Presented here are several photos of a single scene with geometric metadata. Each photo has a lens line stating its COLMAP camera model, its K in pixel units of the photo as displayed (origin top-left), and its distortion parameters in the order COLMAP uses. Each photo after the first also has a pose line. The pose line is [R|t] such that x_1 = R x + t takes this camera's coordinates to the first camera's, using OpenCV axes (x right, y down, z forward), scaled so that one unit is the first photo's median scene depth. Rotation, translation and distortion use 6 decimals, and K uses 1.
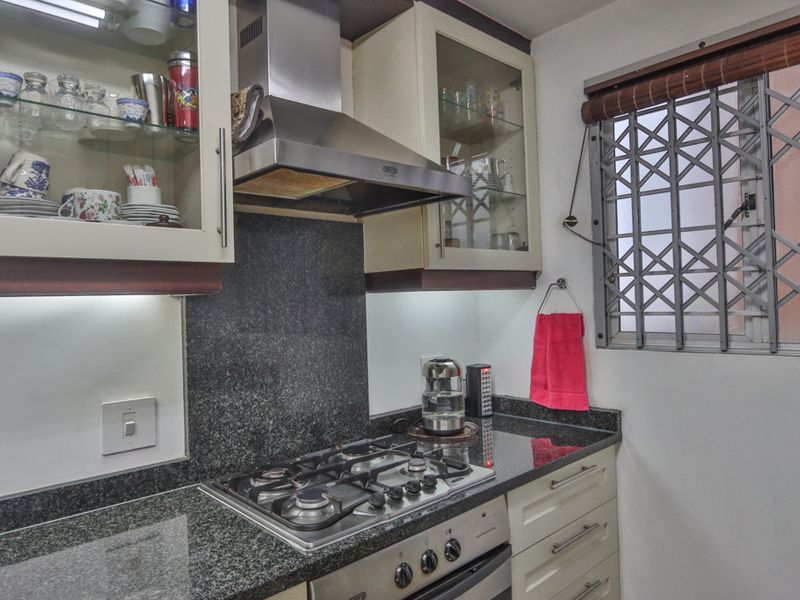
lens RADIAL K [[541.0, 0, 400.0], [0, 541.0, 300.0], [0, 0, 1]] dist [-0.001992, 0.000221]
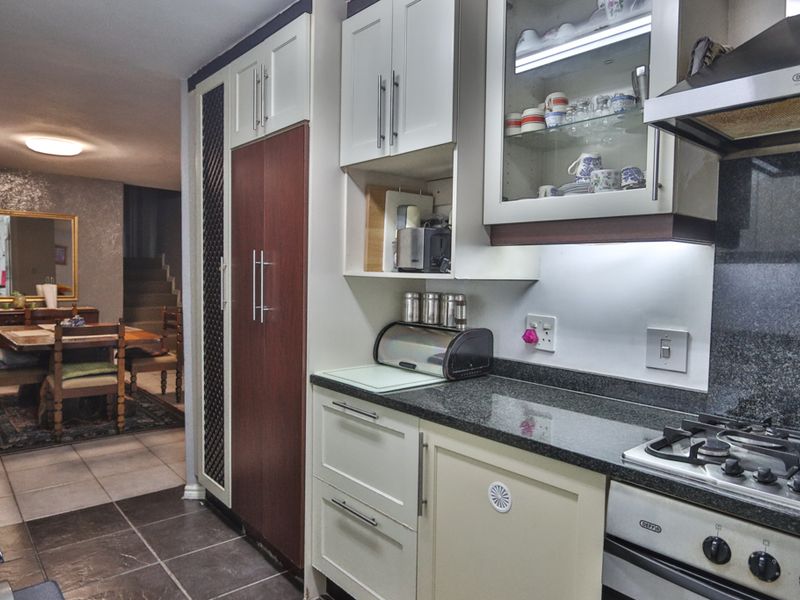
lens RADIAL K [[541.0, 0, 400.0], [0, 541.0, 300.0], [0, 0, 1]] dist [-0.001992, 0.000221]
pose [[-0.028603, 0.081928, -0.996228, 0.725811], [-0.016154, 0.996467, 0.082412, 0.024390], [0.999460, 0.018451, -0.027179, 0.407296]]
